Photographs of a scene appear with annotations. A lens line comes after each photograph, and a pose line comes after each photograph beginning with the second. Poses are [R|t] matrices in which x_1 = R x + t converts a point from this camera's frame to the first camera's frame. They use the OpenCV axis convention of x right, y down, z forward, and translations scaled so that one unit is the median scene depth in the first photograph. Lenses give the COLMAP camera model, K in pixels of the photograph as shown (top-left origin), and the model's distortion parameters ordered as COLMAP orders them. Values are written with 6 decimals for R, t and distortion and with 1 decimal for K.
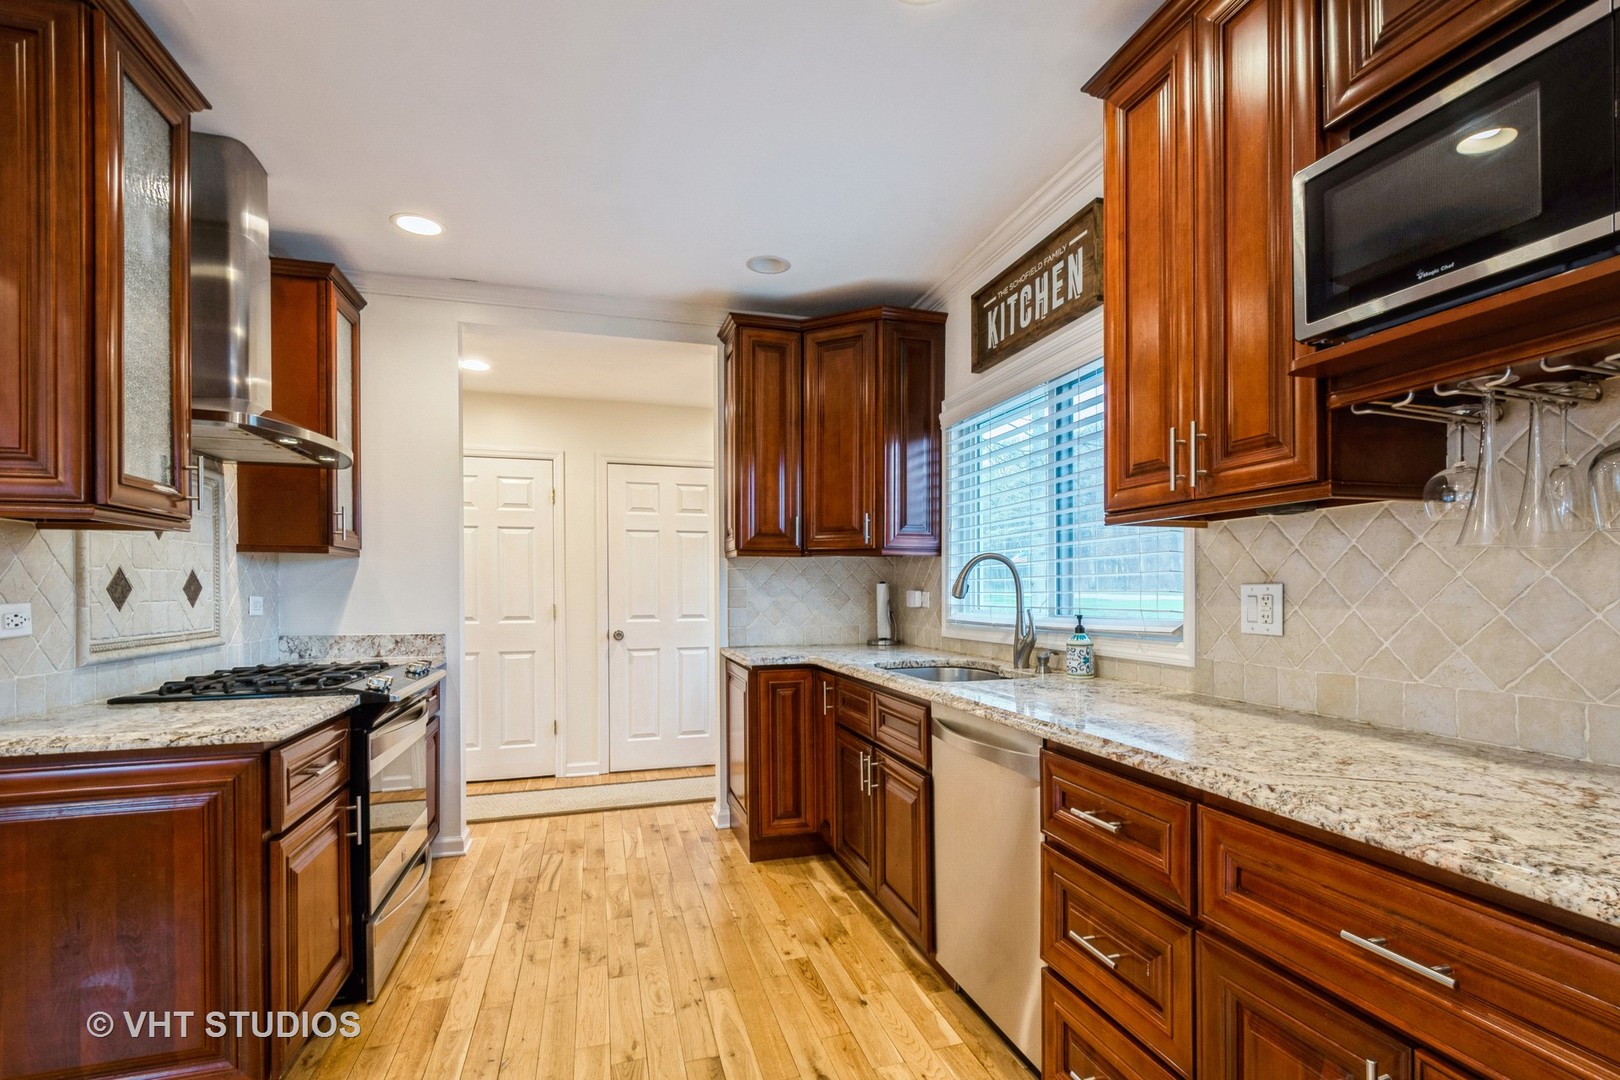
lens RADIAL K [[772.5, 0, 840.6], [0, 772.5, 596.1], [0, 0, 1]] dist [0.024789, -0.012407]
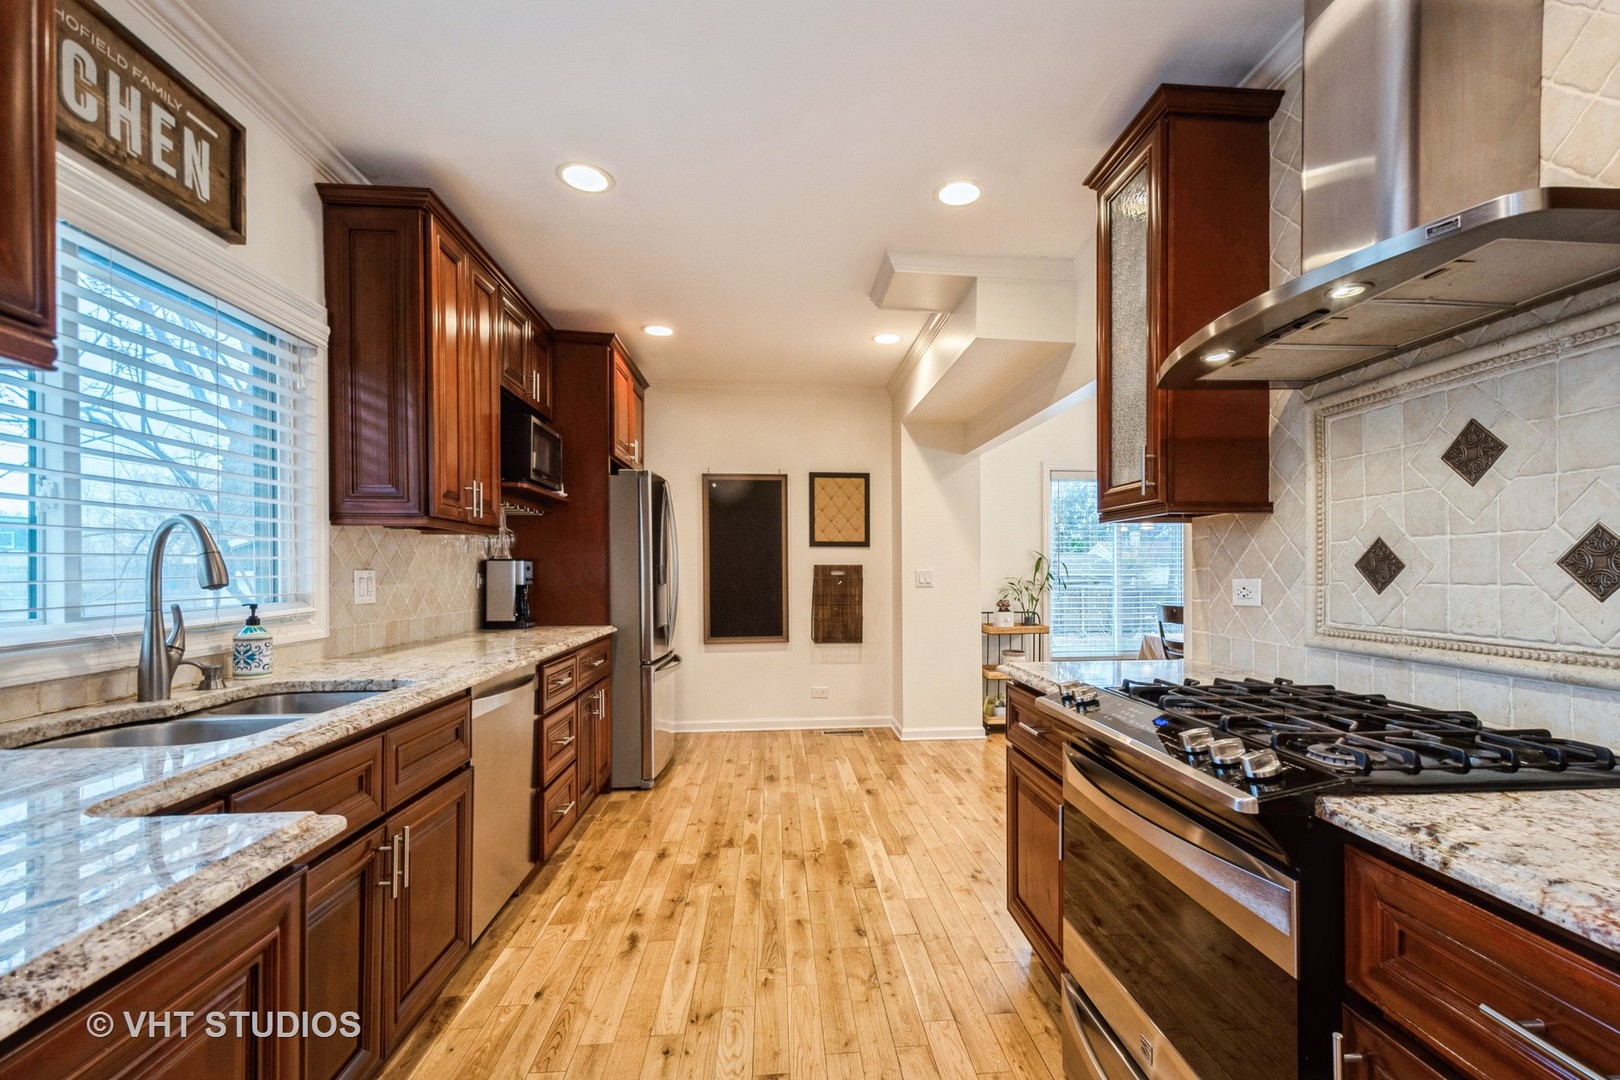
lens RADIAL K [[714.6, 0, 840.3], [0, 714.6, 579.0], [0, 0, 1]] dist [0.007469, -0.000456]
pose [[-0.977730, 0.004644, 0.209814, -0.422282], [0.008588, 0.999803, 0.017890, -0.009958], [-0.209690, 0.019294, -0.977578, 1.415483]]
